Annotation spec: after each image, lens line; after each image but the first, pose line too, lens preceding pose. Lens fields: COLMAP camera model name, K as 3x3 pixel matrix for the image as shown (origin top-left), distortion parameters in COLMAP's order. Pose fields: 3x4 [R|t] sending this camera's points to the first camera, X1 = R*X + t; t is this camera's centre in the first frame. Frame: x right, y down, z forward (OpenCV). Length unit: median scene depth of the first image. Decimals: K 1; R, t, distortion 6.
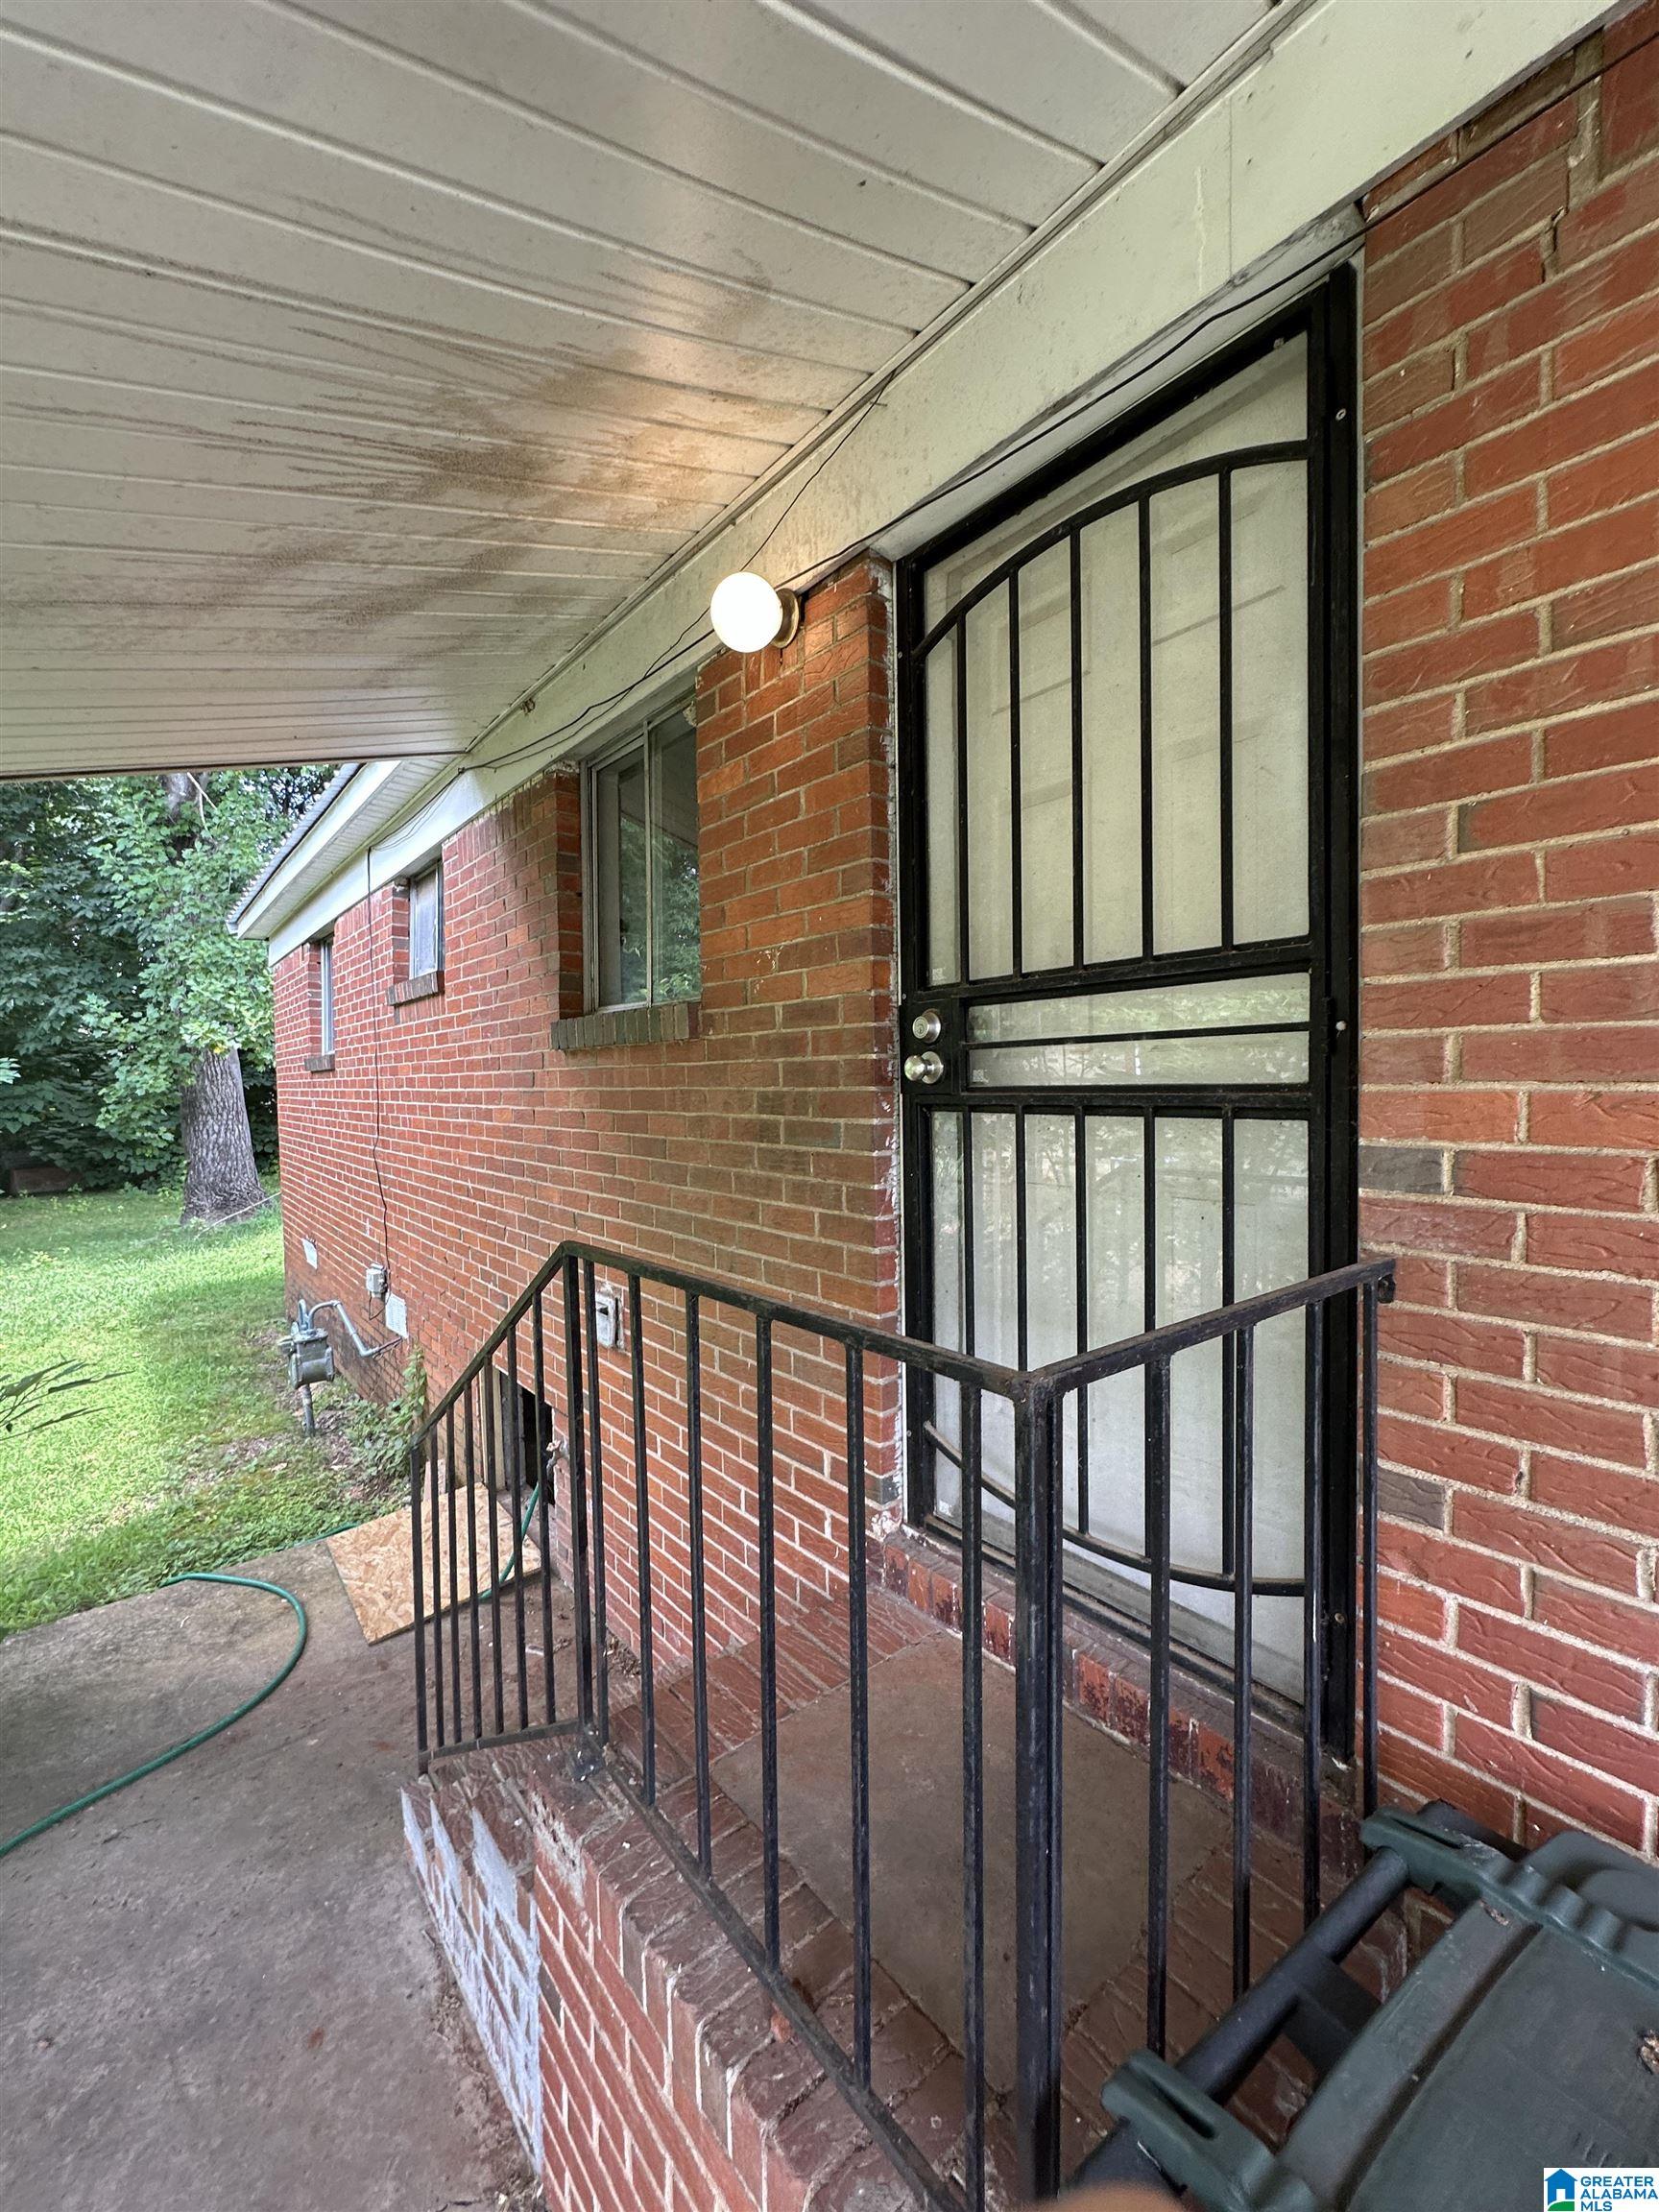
lens RADIAL K [[883.9, 0, 828.4], [0, 883.9, 1098.8], [0, 0, 1]] dist [-0.004180, 0.000958]
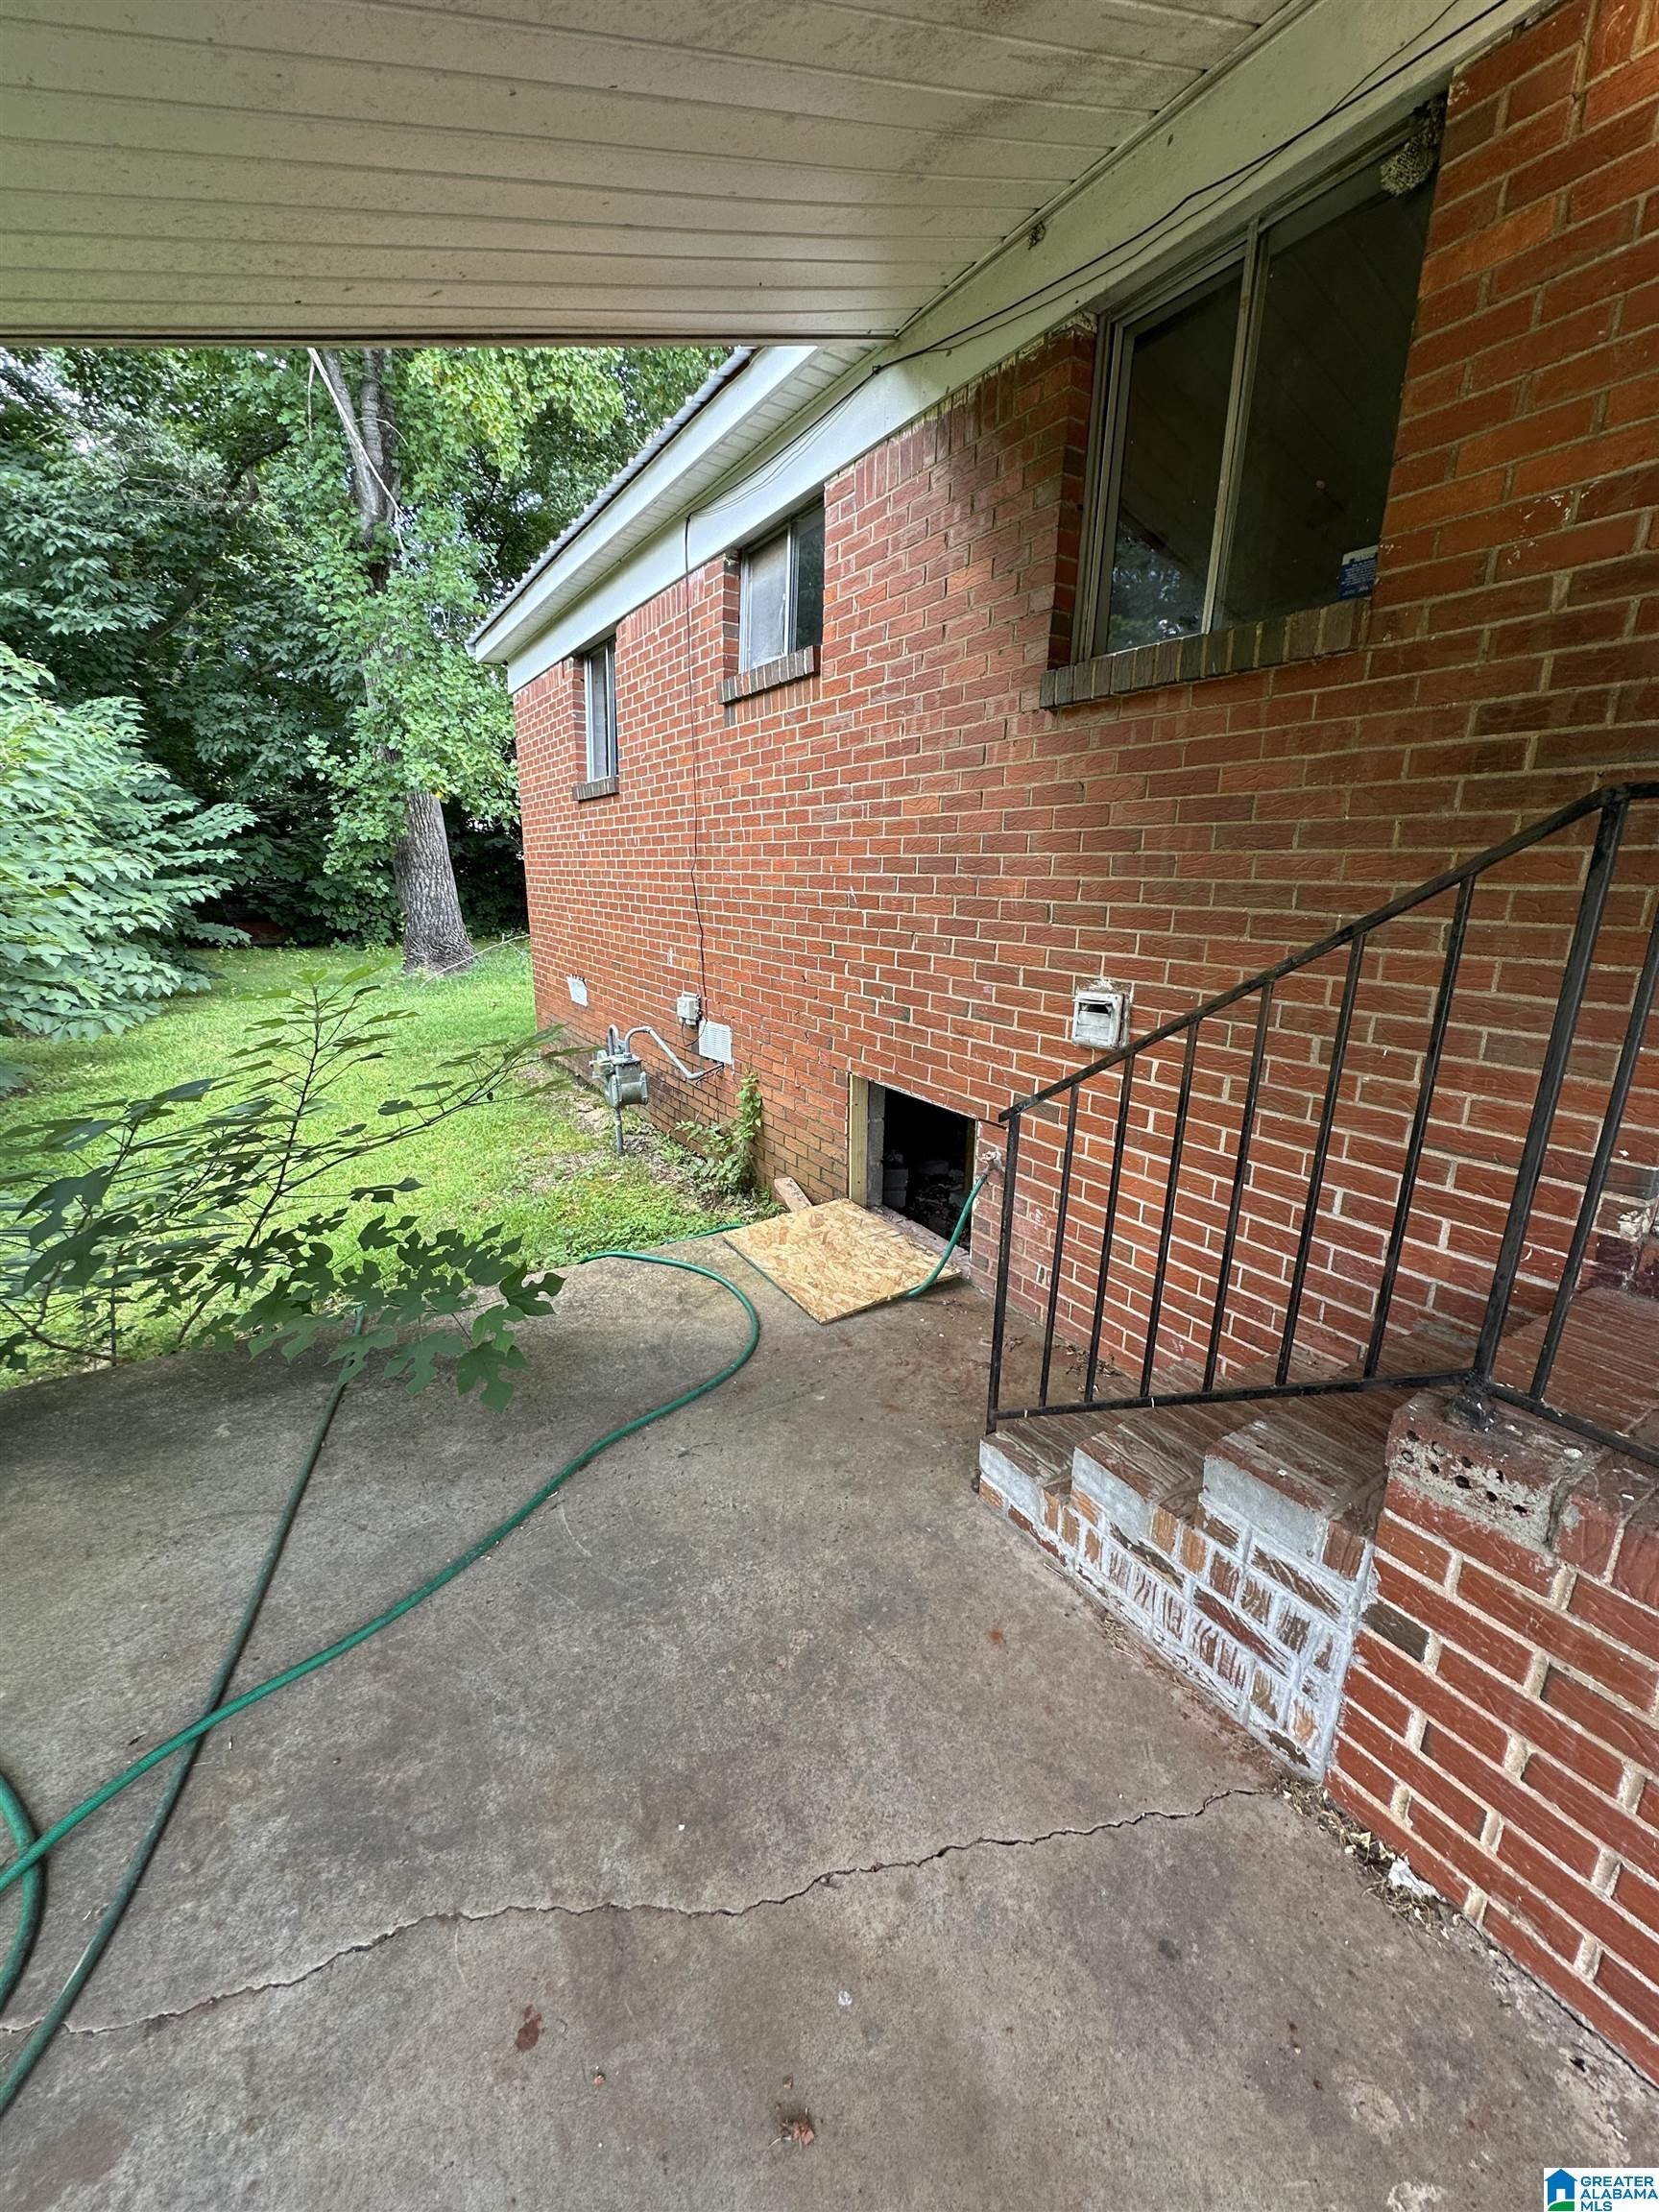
lens RADIAL K [[883.9, 0, 830.3], [0, 883.9, 1102.2], [0, 0, 1]] dist [-0.004180, 0.000958]
pose [[0.990841, 0.065740, -0.117954, -0.231587], [-0.037389, 0.972905, 0.228163, 0.076439], [0.129758, -0.221663, 0.966451, 0.038388]]
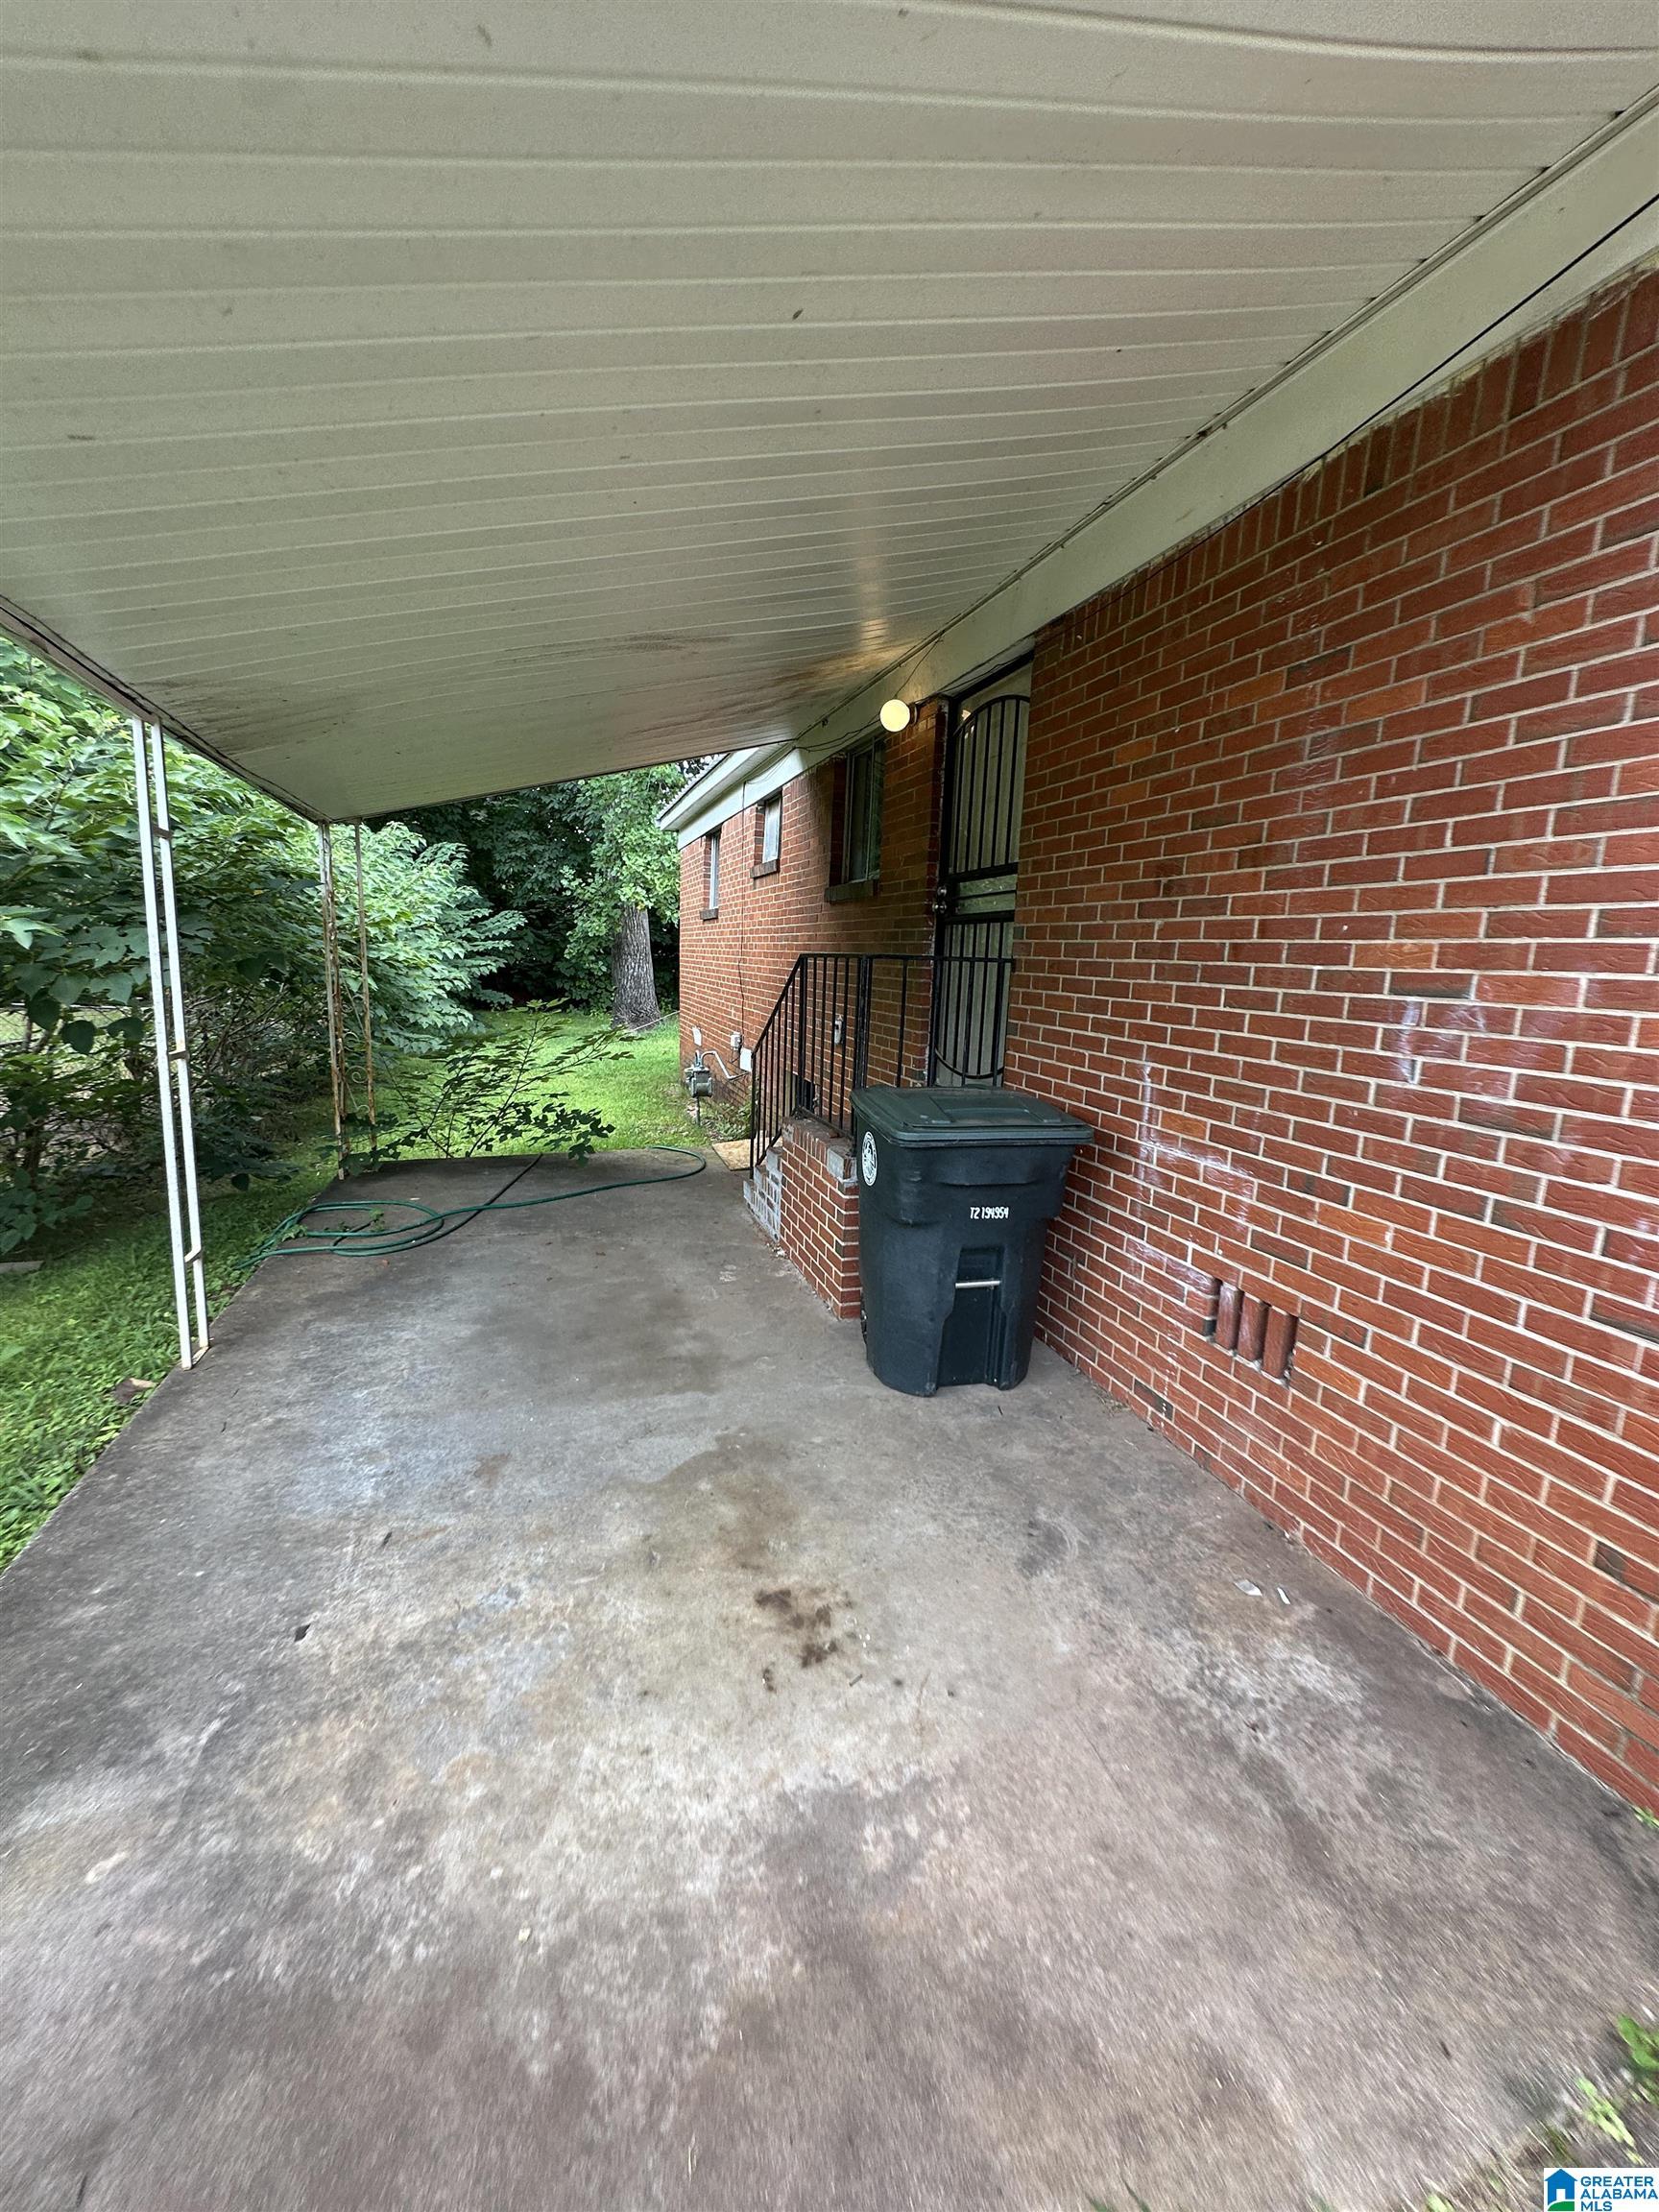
lens RADIAL K [[883.9, 0, 836.9], [0, 883.9, 1110.2], [0, 0, 1]] dist [-0.004180, 0.000958]
pose [[0.935777, 0.113134, -0.333950, 0.266734], [-0.064613, 0.986109, 0.153015, 0.061787], [0.346622, -0.121611, 0.930088, -0.558760]]
